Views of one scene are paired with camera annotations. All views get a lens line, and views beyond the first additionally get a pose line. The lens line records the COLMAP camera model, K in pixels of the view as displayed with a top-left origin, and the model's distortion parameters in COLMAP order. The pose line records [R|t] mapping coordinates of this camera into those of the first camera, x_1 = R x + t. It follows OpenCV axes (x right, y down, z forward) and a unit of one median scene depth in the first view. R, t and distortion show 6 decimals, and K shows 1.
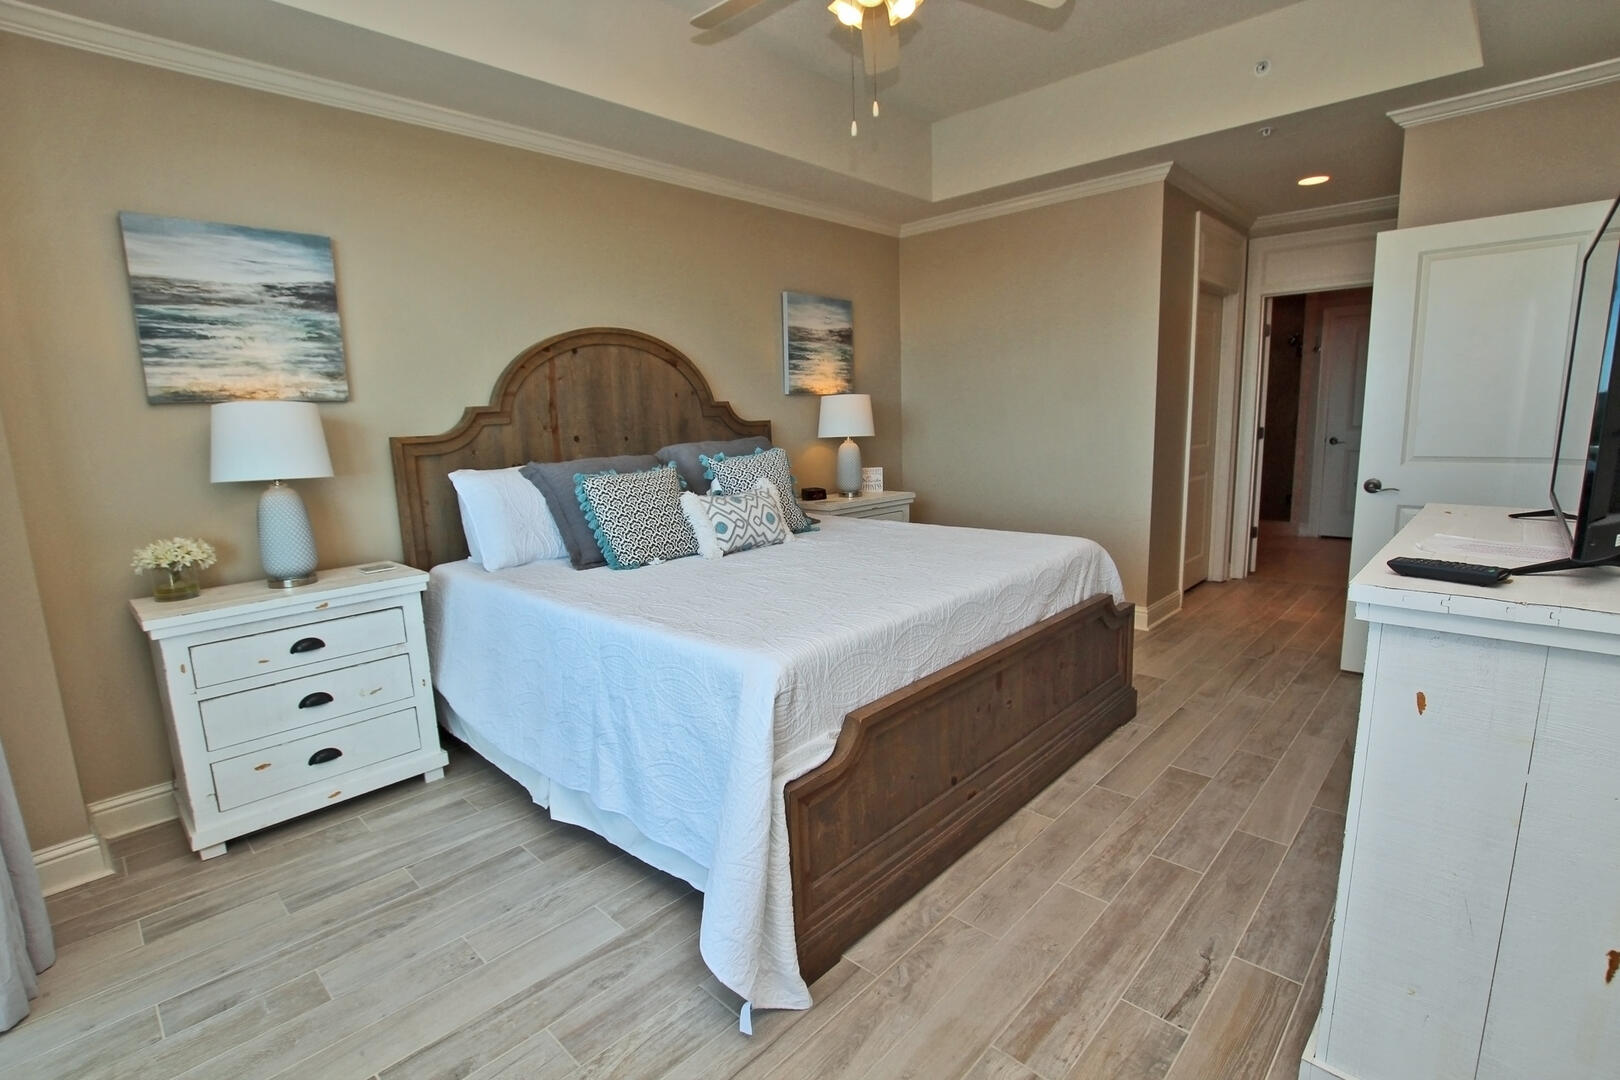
lens RADIAL K [[749.3, 0, 810.0], [0, 749.3, 540.0], [0, 0, 1]] dist [-0.041462, 0.009247]
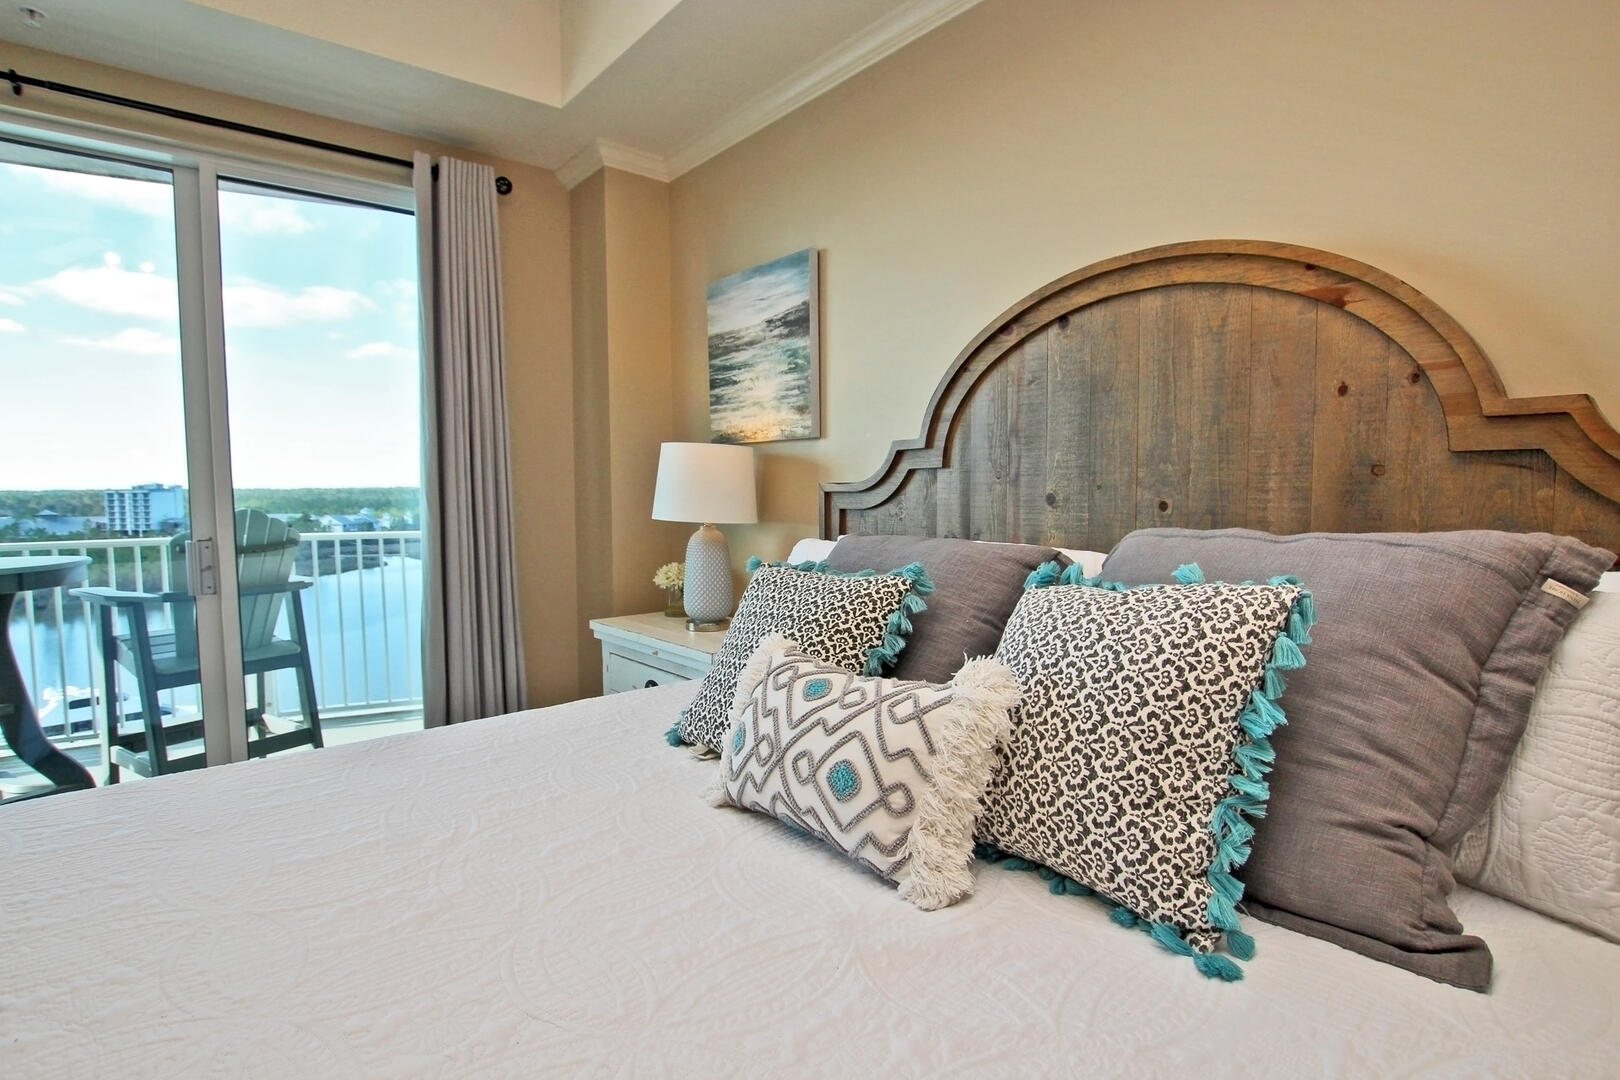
lens RADIAL K [[810.4, 0, 810.0], [0, 810.4, 540.0], [0, 0, 1]] dist [-0.036079, 0.000007]
pose [[-0.121961, 0.096138, -0.987868, 0.278026], [-0.154837, 0.981269, 0.114612, -0.168533], [0.980383, 0.166937, -0.104791, 1.042046]]
